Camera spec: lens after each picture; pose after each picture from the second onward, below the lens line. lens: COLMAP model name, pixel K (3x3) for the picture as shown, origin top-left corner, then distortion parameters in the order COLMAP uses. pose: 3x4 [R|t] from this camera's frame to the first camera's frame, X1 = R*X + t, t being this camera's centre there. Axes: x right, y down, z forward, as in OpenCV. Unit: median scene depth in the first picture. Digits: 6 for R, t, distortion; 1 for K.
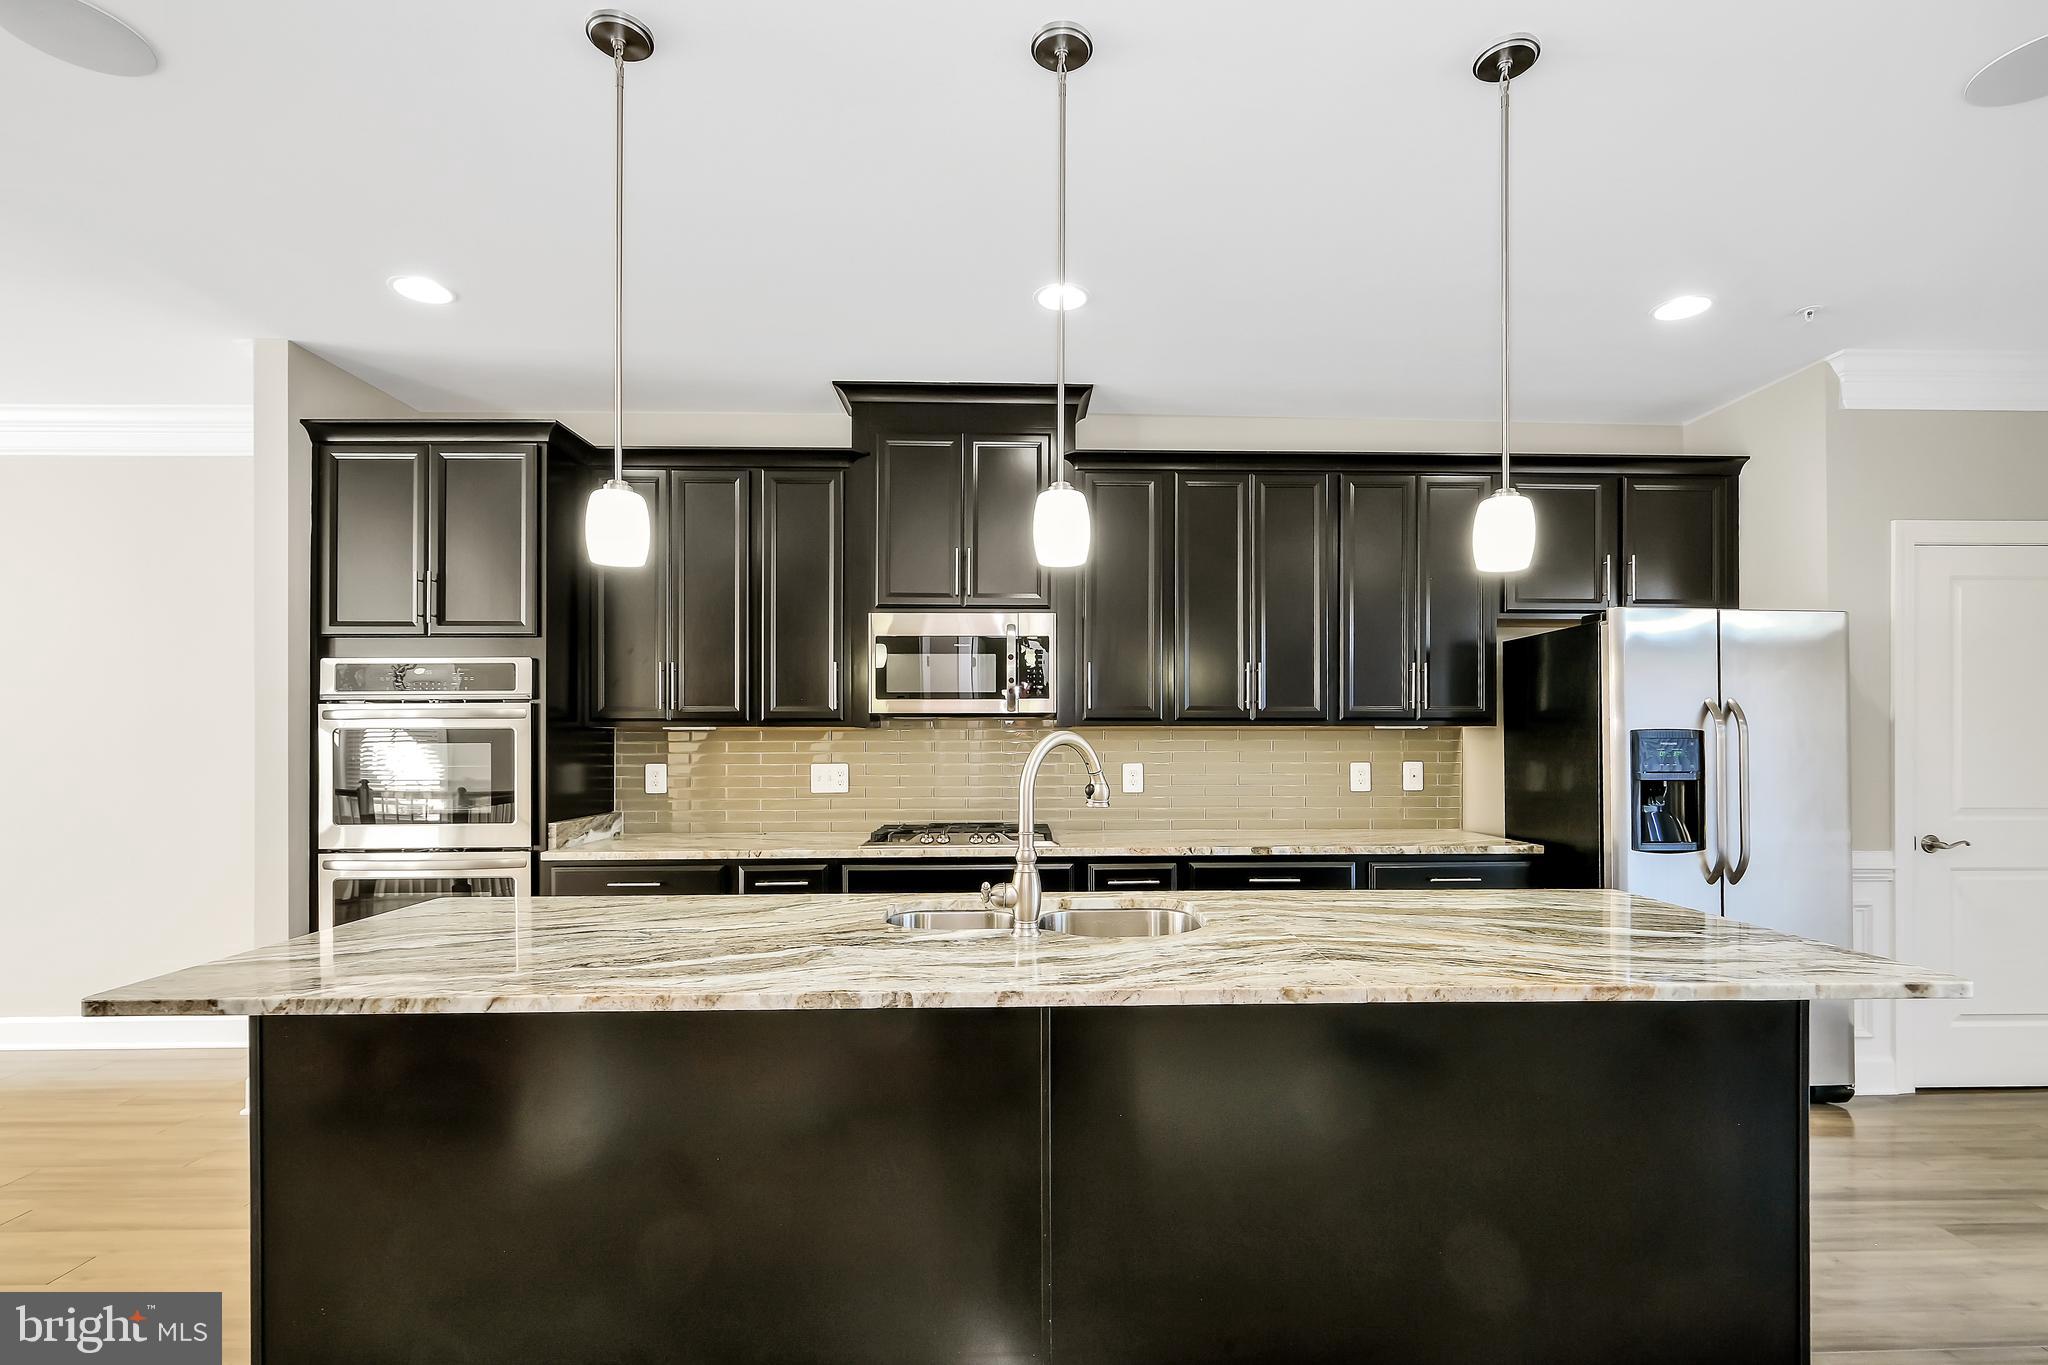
lens RADIAL K [[942.4, 0, 1027.9], [0, 942.4, 733.1], [0, 0, 1]] dist [0.004658, 0.000471]
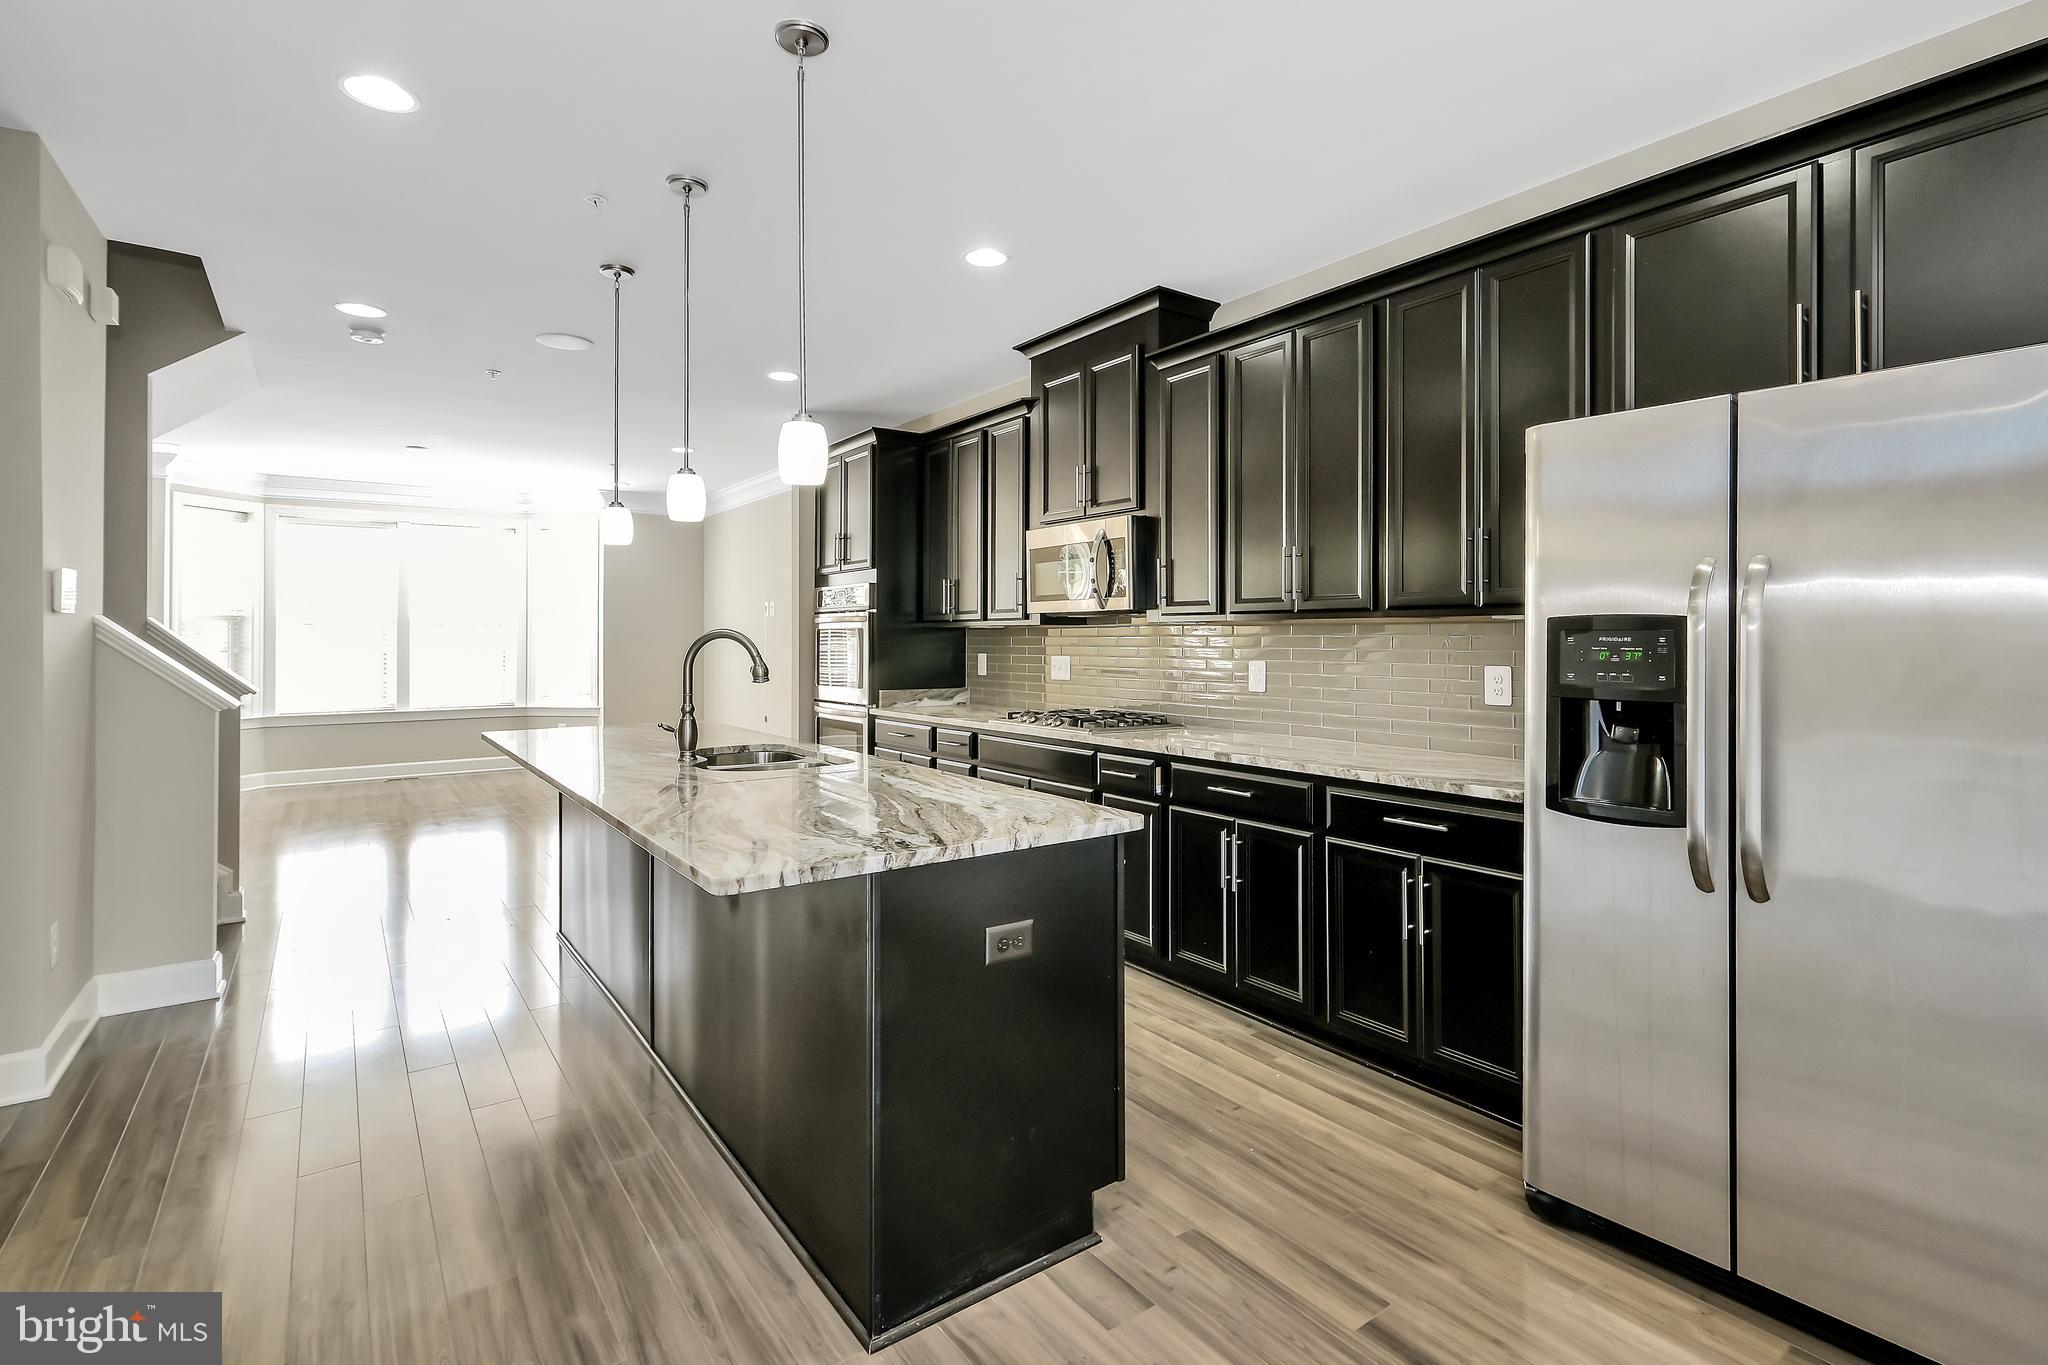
lens RADIAL K [[953.4, 0, 1030.9], [0, 953.4, 635.7], [0, 0, 1]] dist [0.001242, 0.000217]
pose [[0.564498, -0.000534, -0.825434, 0.896254], [0.000805, 1.000000, -0.000097, 0.008234], [0.825434, -0.000610, 0.564498, 0.331487]]
